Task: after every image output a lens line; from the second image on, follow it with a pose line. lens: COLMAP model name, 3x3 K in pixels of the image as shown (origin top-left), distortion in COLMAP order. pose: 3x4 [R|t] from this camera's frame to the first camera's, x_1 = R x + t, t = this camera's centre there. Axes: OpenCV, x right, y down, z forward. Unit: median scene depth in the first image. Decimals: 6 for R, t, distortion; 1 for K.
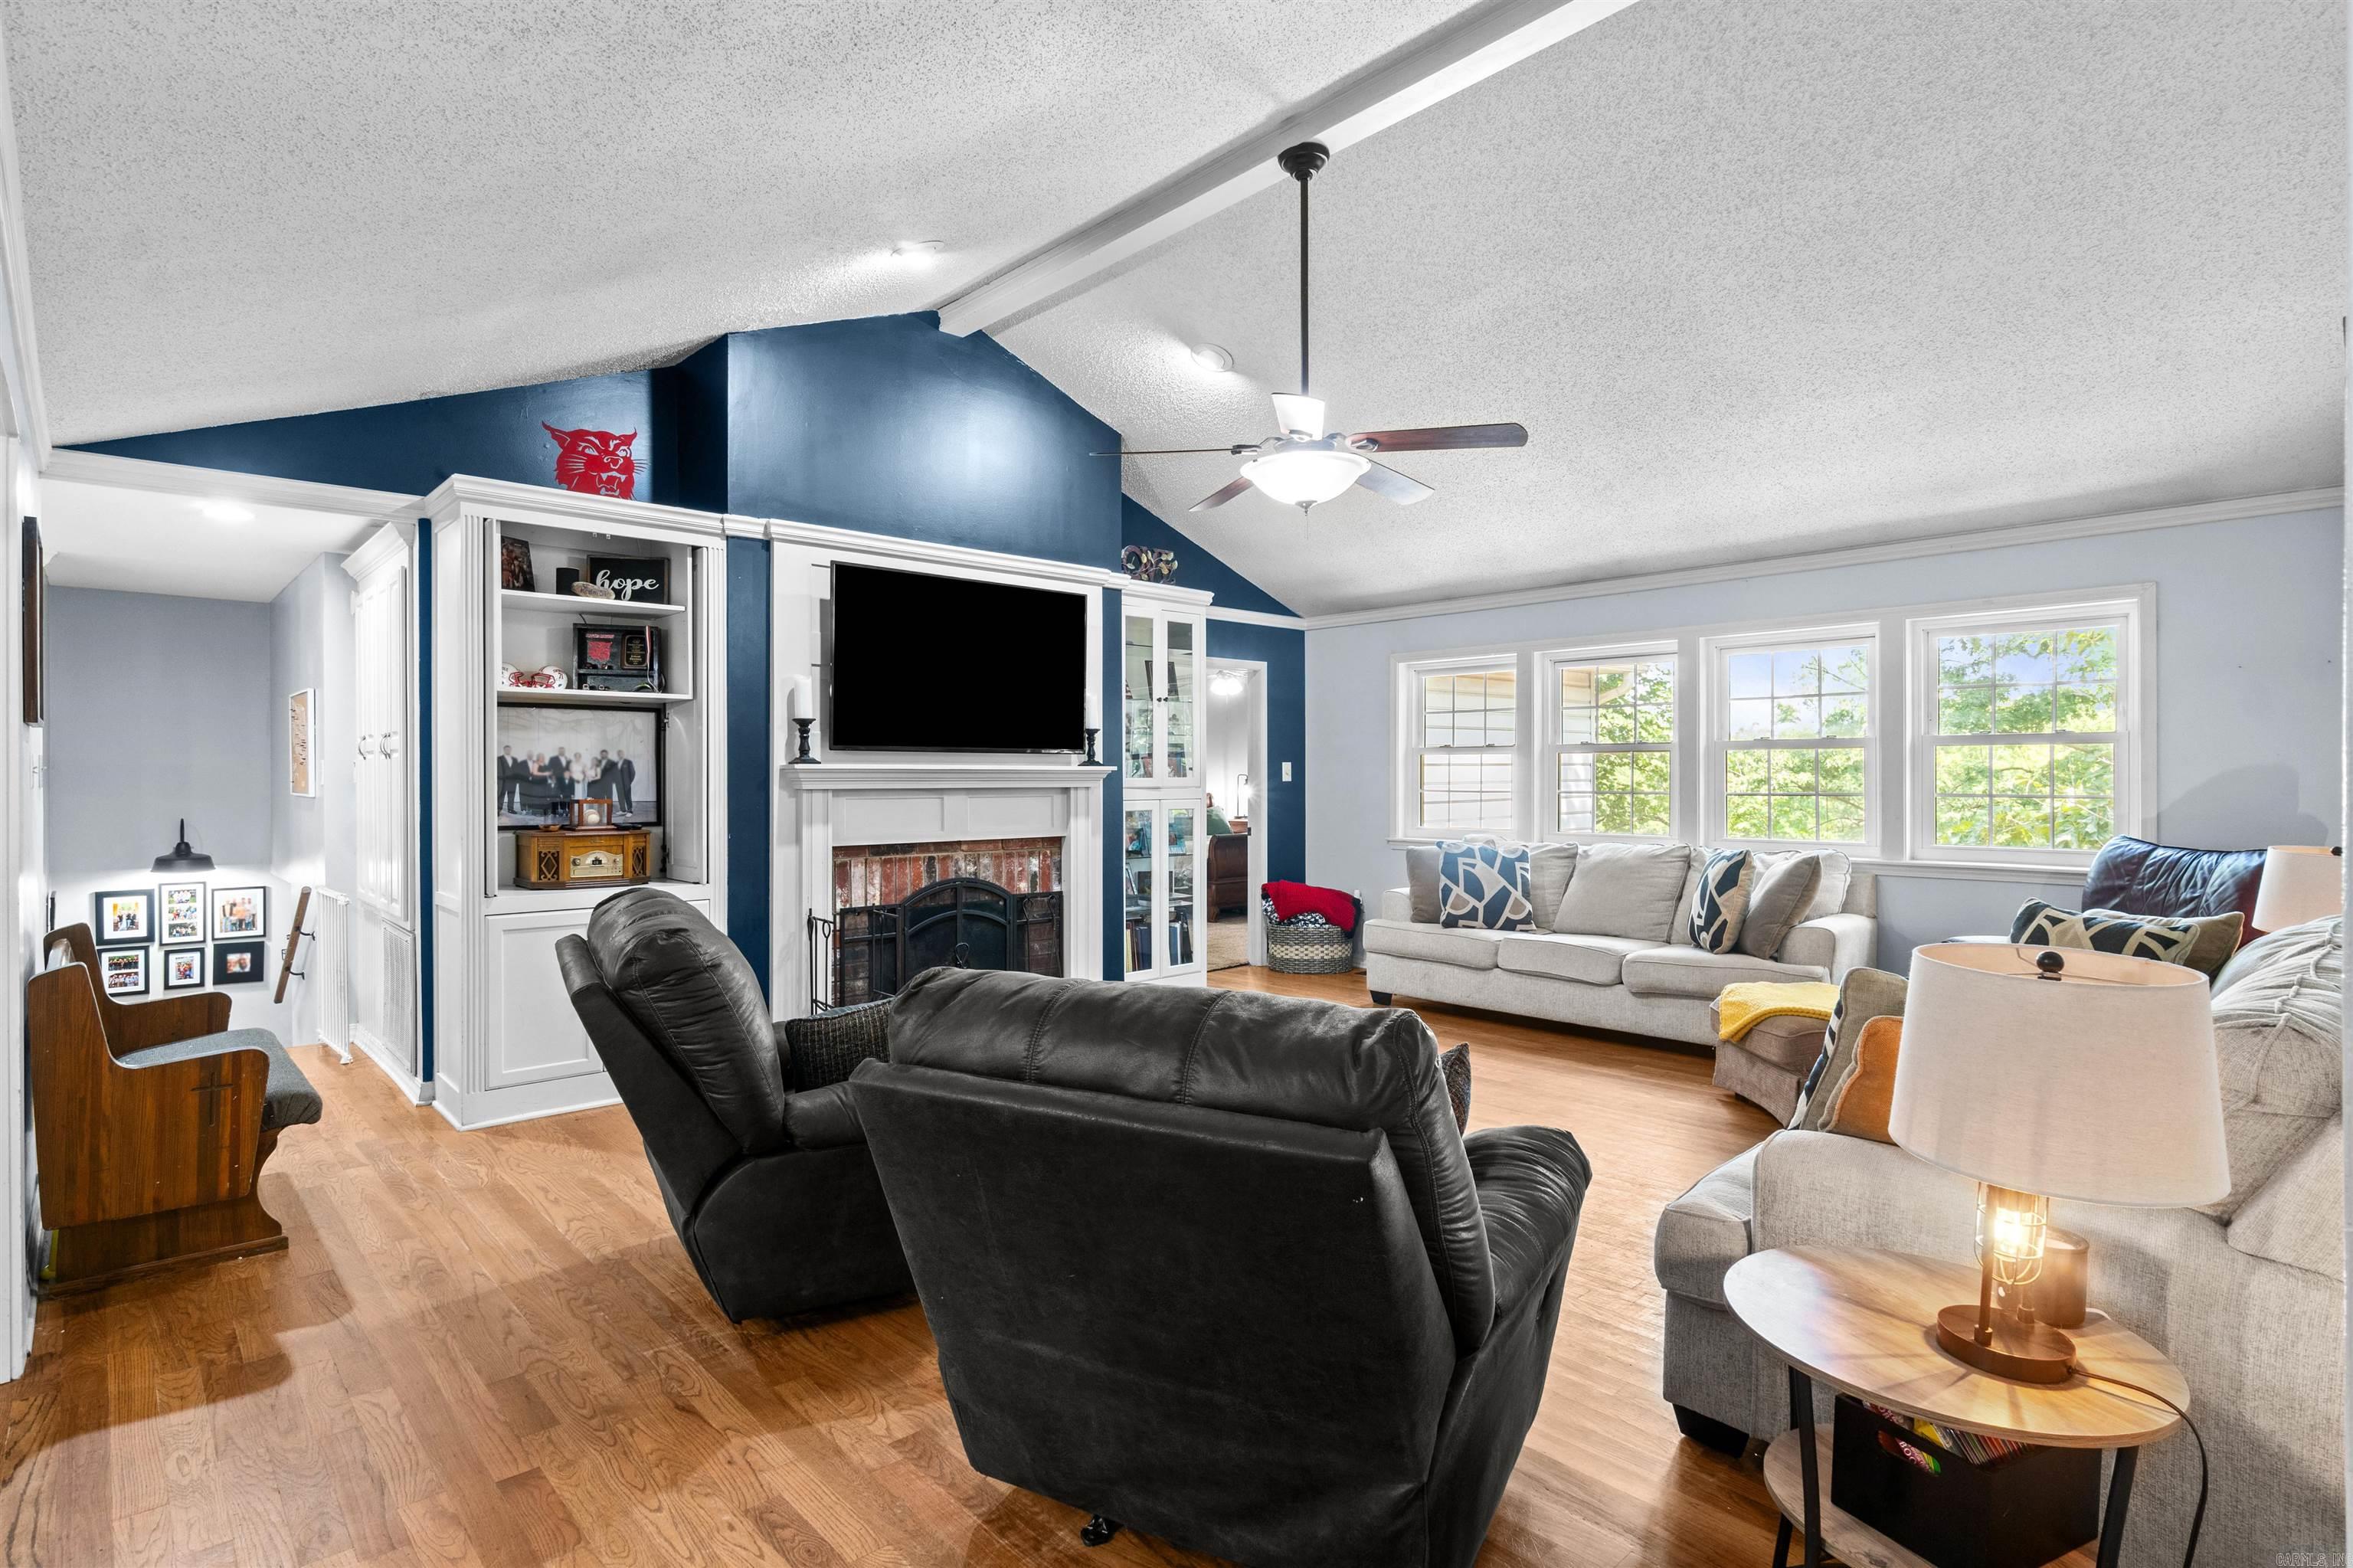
lens RADIAL K [[1162.3, 0, 1176.4], [0, 1162.3, 773.5], [0, 0, 1]] dist [-0.003398, 0.000588]
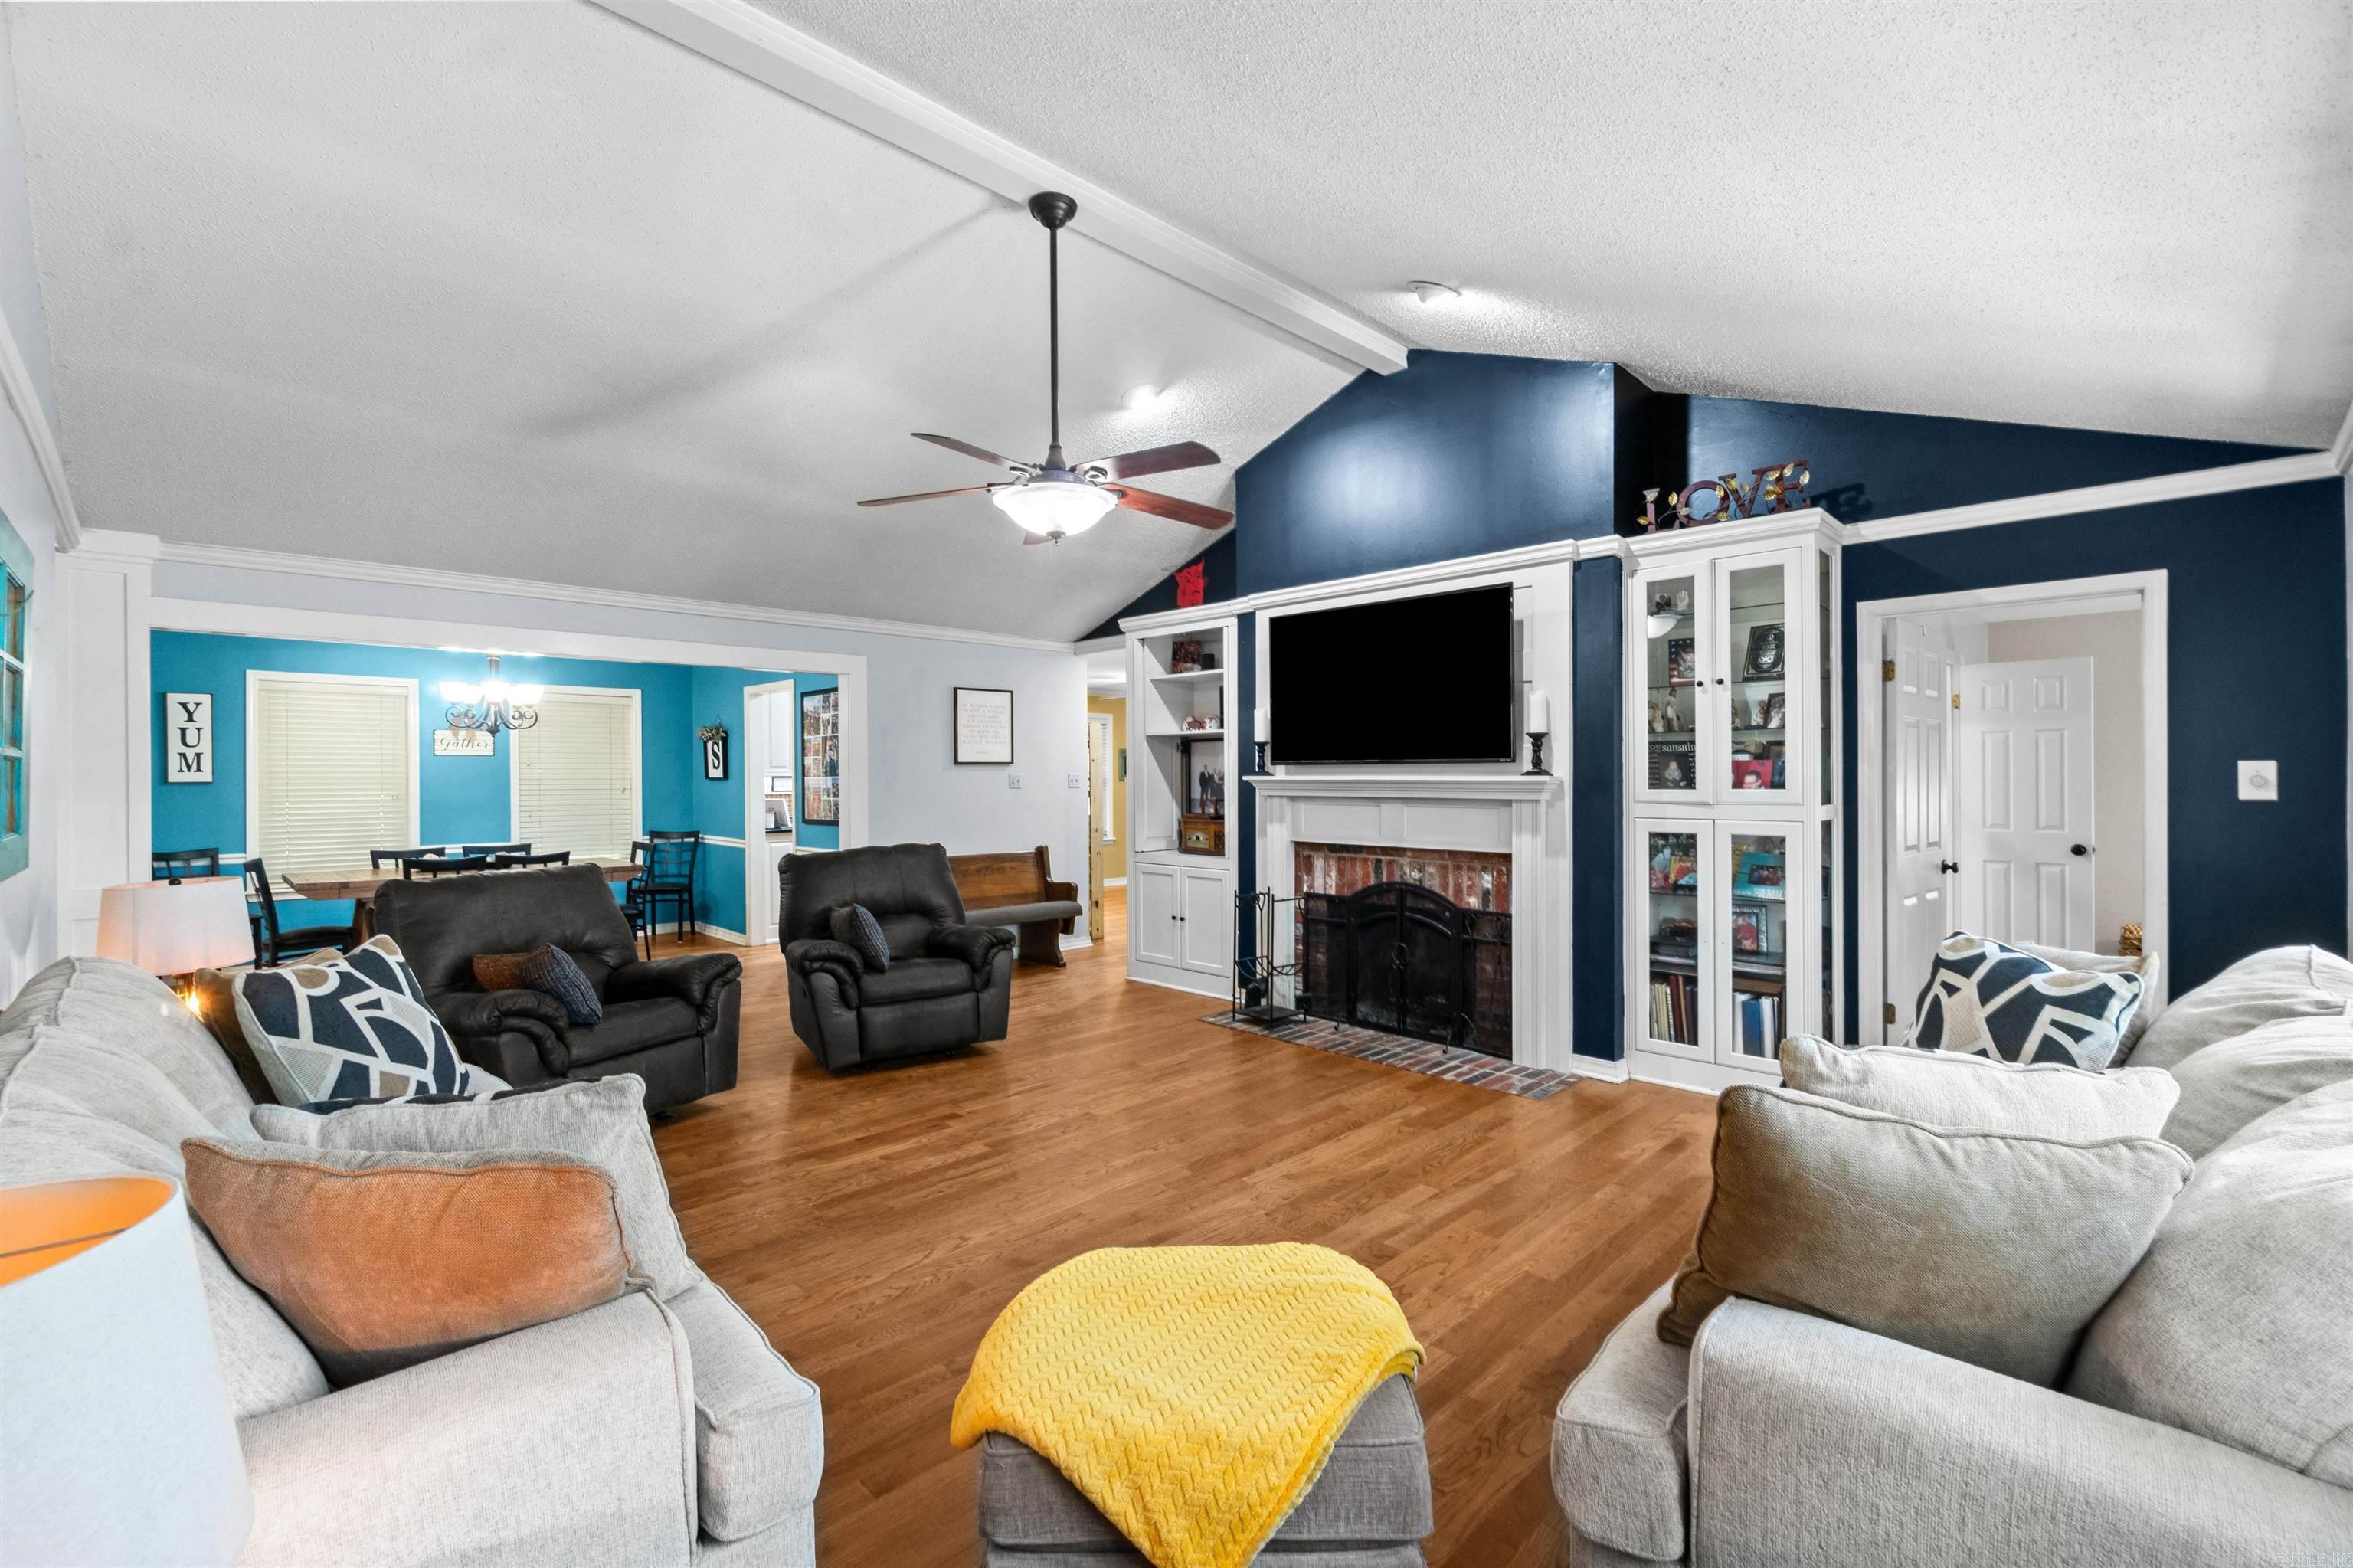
lens RADIAL K [[997.5, 0, 1163.2], [0, 997.5, 777.8], [0, 0, 1]] dist [-0.002510, -0.000170]
pose [[0.015328, 0.000936, -0.999882, 0.722919], [0.005622, 0.999984, 0.001022, -0.007544], [0.999867, -0.005637, 0.015322, 0.773702]]
